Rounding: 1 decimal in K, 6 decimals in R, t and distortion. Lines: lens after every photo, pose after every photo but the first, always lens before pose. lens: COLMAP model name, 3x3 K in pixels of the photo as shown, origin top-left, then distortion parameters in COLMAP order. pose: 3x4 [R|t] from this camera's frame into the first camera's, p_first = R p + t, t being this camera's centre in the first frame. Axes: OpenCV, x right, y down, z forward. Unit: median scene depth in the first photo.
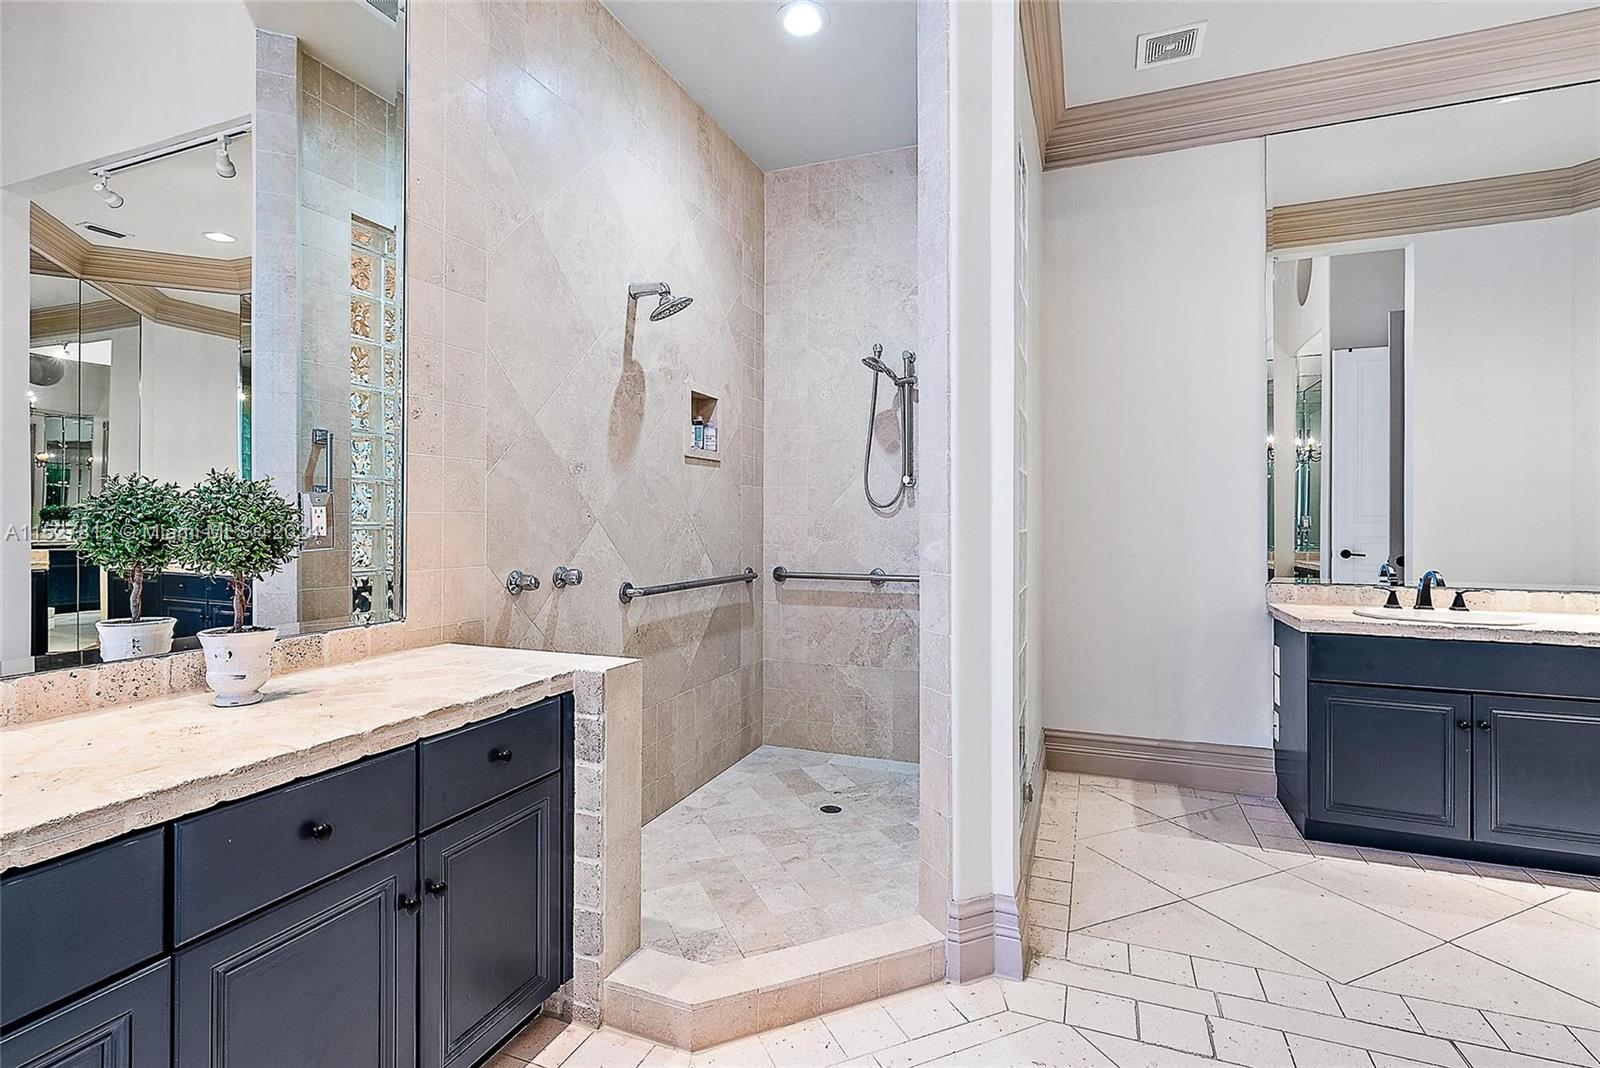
lens RADIAL K [[737.1, 0, 800.5], [0, 737.1, 523.4], [0, 0, 1]] dist [0.004396, -0.000244]
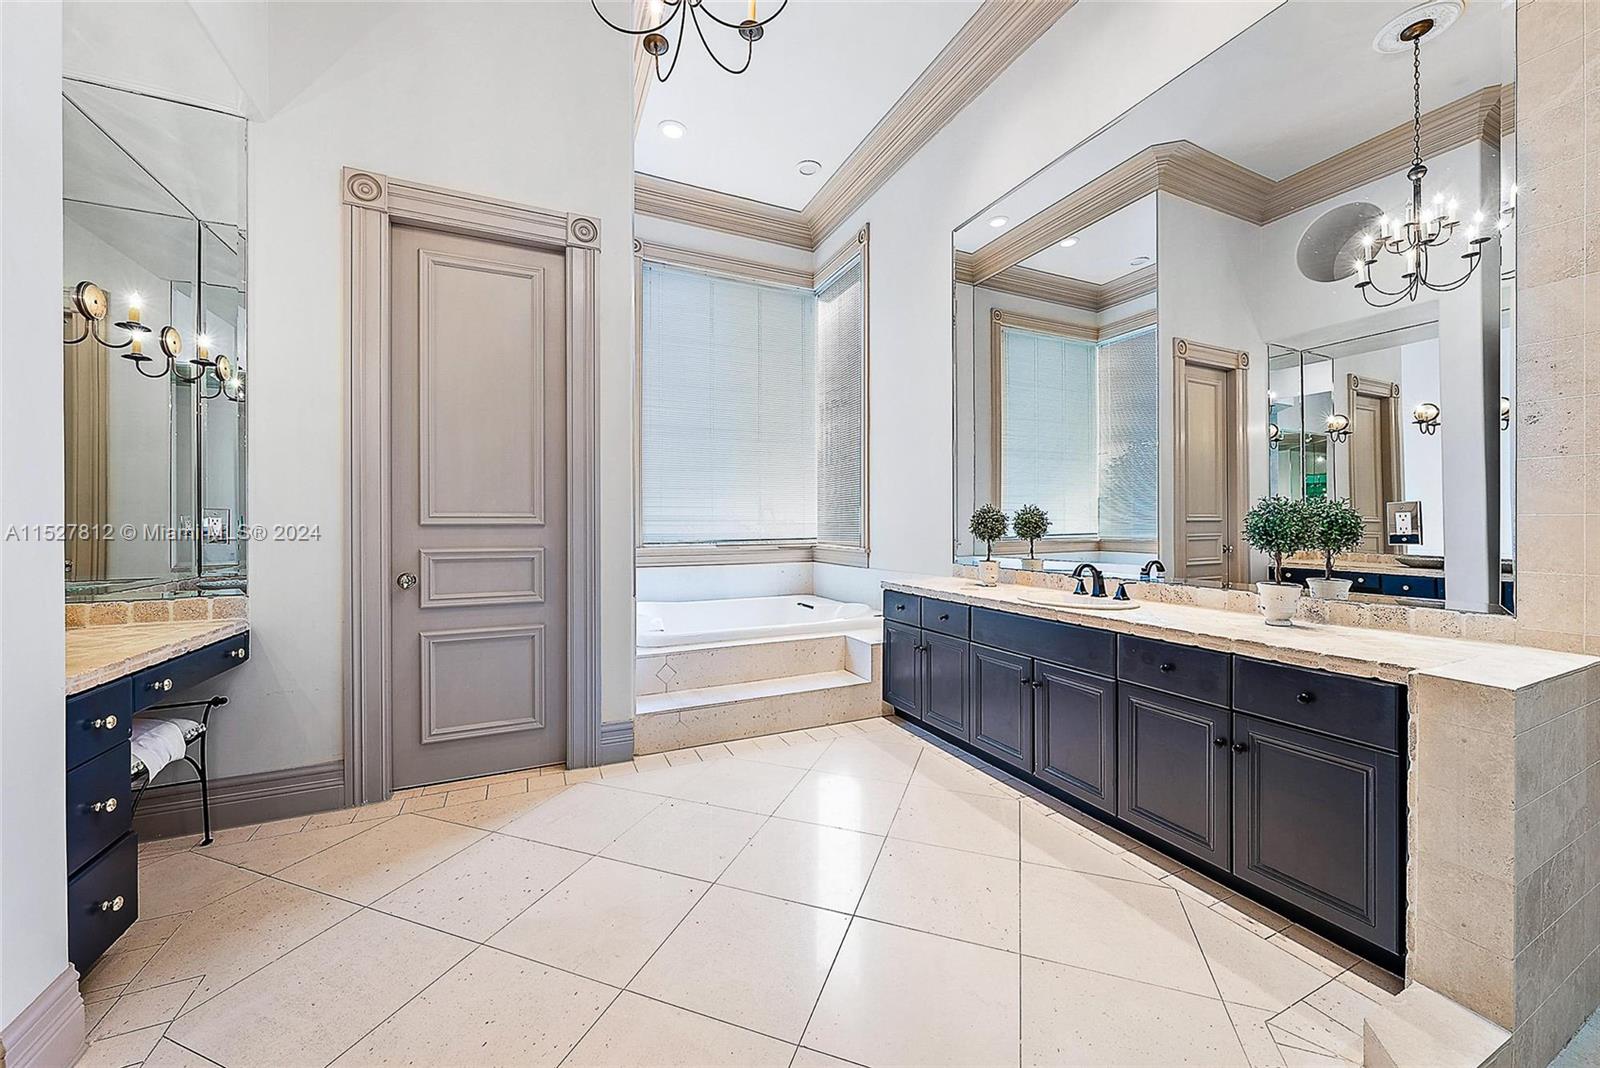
lens RADIAL K [[590.0, 0, 800.3], [0, 590.0, 523.4], [0, 0, 1]] dist [0.000016, 0.000001]
pose [[-0.685502, 0.002249, -0.728067, 0.893902], [-0.002226, 0.999984, 0.005185, -0.005858], [0.728067, 0.005175, -0.685487, 0.944044]]
